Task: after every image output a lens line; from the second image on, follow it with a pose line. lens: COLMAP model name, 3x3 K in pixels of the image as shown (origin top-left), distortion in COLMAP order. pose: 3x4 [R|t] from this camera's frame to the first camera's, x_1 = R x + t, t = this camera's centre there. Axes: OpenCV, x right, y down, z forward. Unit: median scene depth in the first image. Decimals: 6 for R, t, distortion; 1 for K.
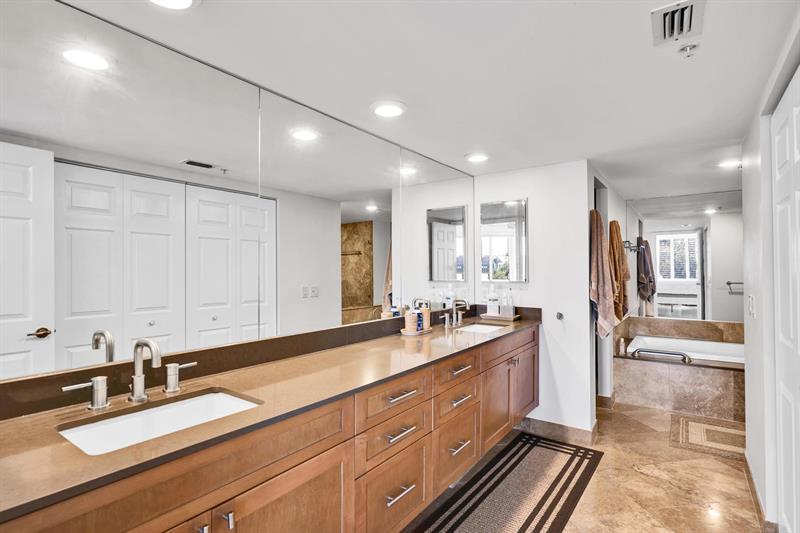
lens RADIAL K [[406.6, 0, 404.2], [0, 406.6, 264.5], [0, 0, 1]] dist [0.003058, 0.000768]
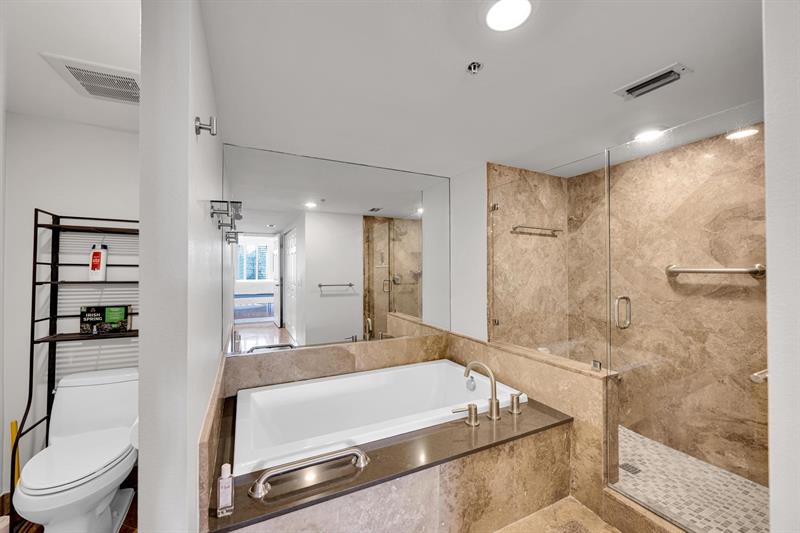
lens RADIAL K [[314.6, 0, 398.6], [0, 314.6, 266.3], [0, 0, 1]] dist [-0.002018, -0.000191]
pose [[0.486986, 0.009558, 0.873358, 0.241541], [-0.003967, 0.999954, -0.008731, 0.006465], [-0.873401, 0.000788, 0.487001, 0.480648]]
